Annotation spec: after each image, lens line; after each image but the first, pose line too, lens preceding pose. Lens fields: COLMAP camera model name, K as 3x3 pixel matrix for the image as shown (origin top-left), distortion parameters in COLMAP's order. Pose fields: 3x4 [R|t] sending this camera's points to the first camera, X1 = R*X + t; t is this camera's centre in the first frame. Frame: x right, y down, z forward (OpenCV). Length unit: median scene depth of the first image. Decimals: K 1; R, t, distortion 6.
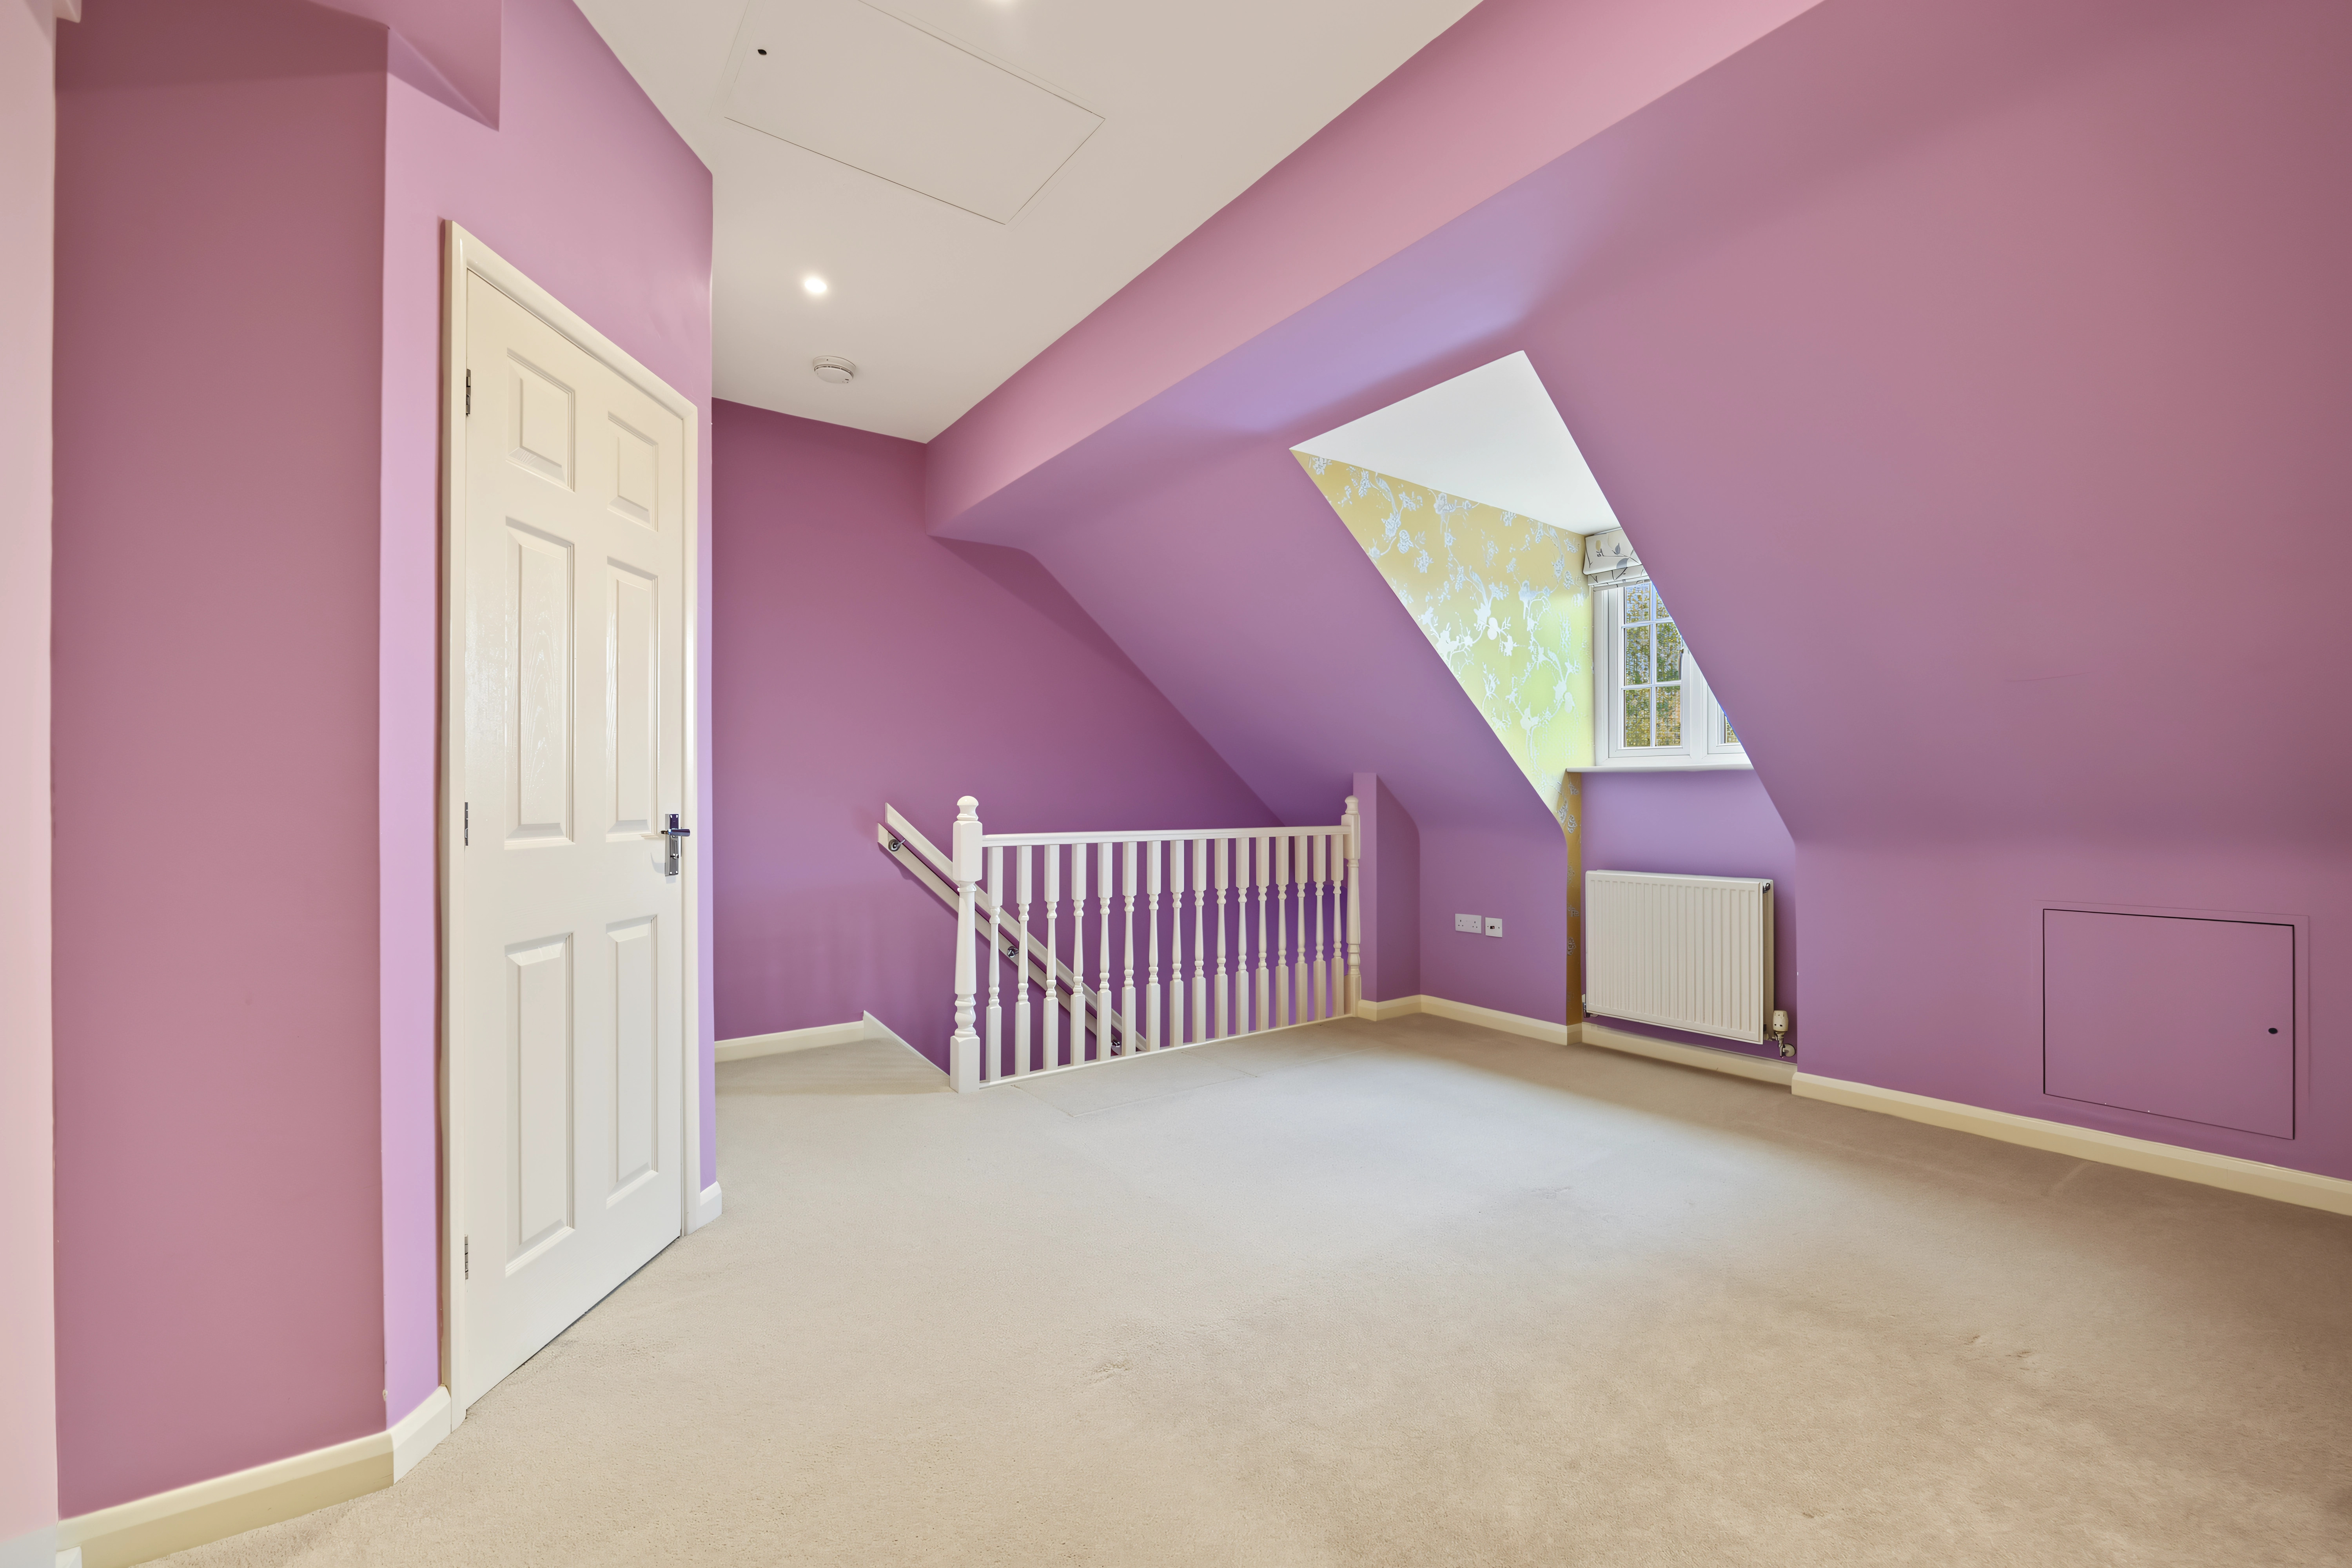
lens RADIAL K [[975.0, 0, 1174.9], [0, 975.0, 780.0], [0, 0, 1]] dist [-0.012287, -0.000448]
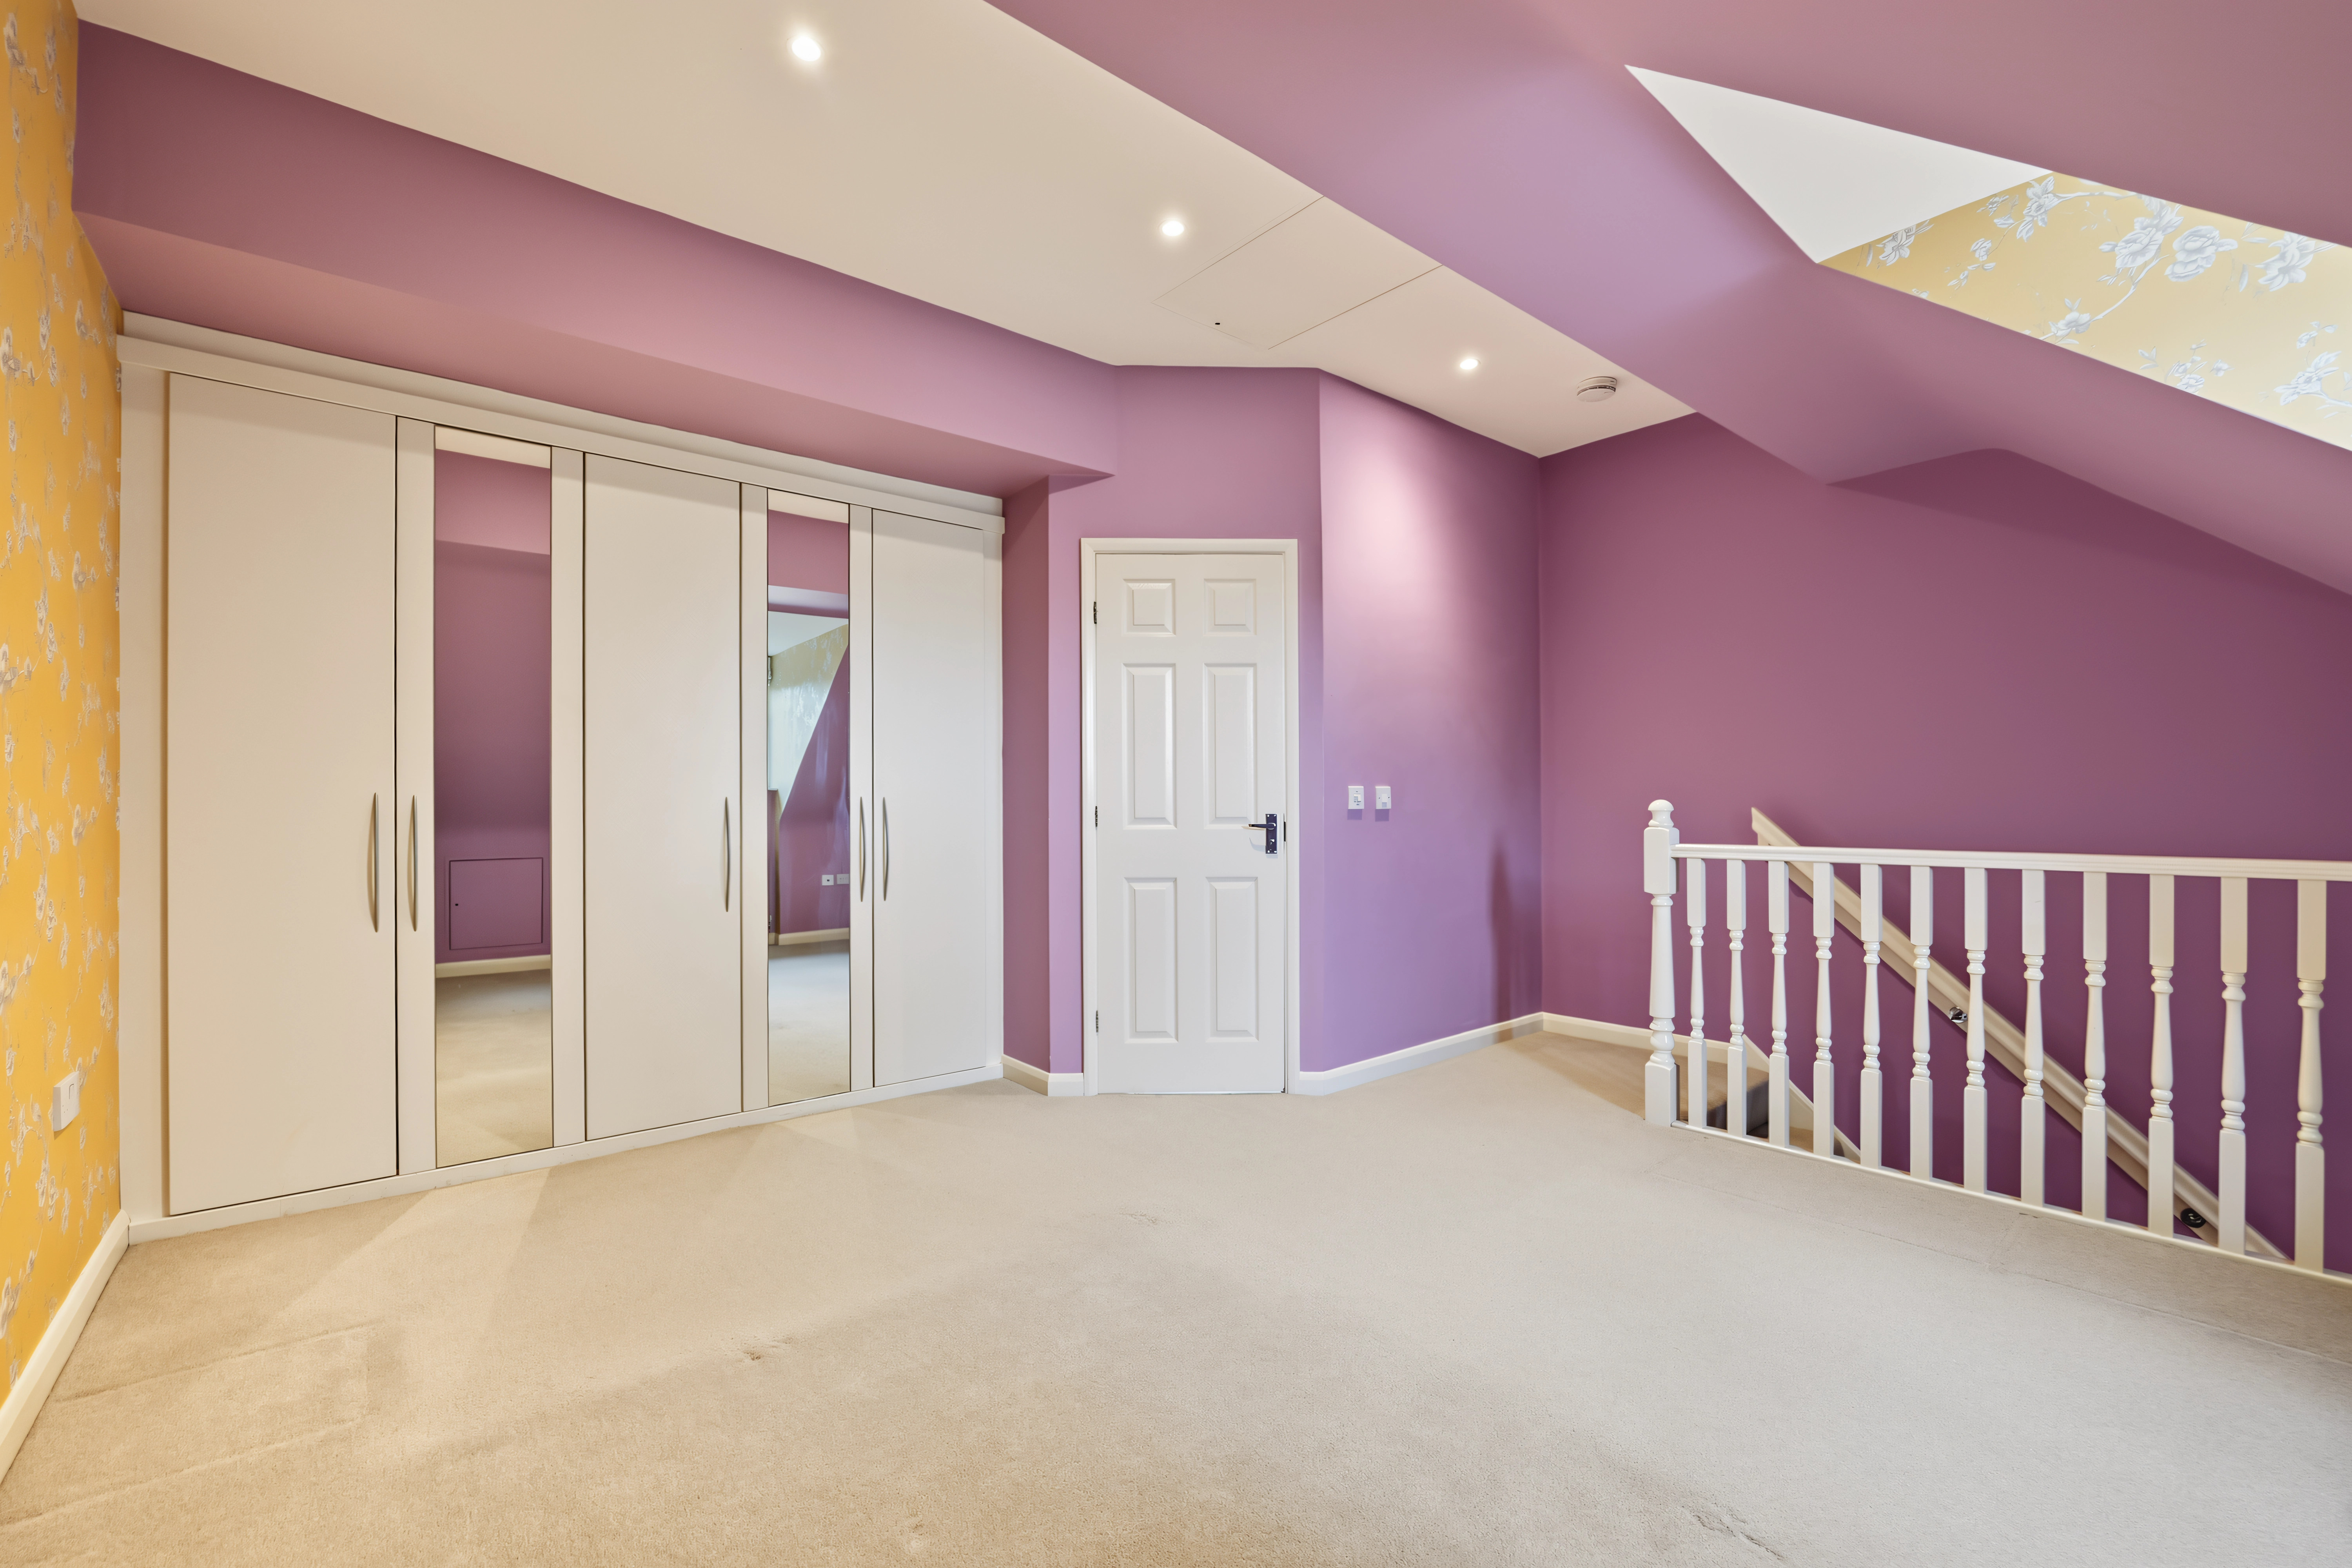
lens RADIAL K [[975.0, 0, 1174.9], [0, 975.0, 780.0], [0, 0, 1]] dist [-0.012287, -0.000448]
pose [[0.068362, -0.020829, -0.997443, 0.664855], [0.022049, 0.999569, -0.019362, 0.005365], [0.997417, -0.020669, 0.068792, 0.483919]]
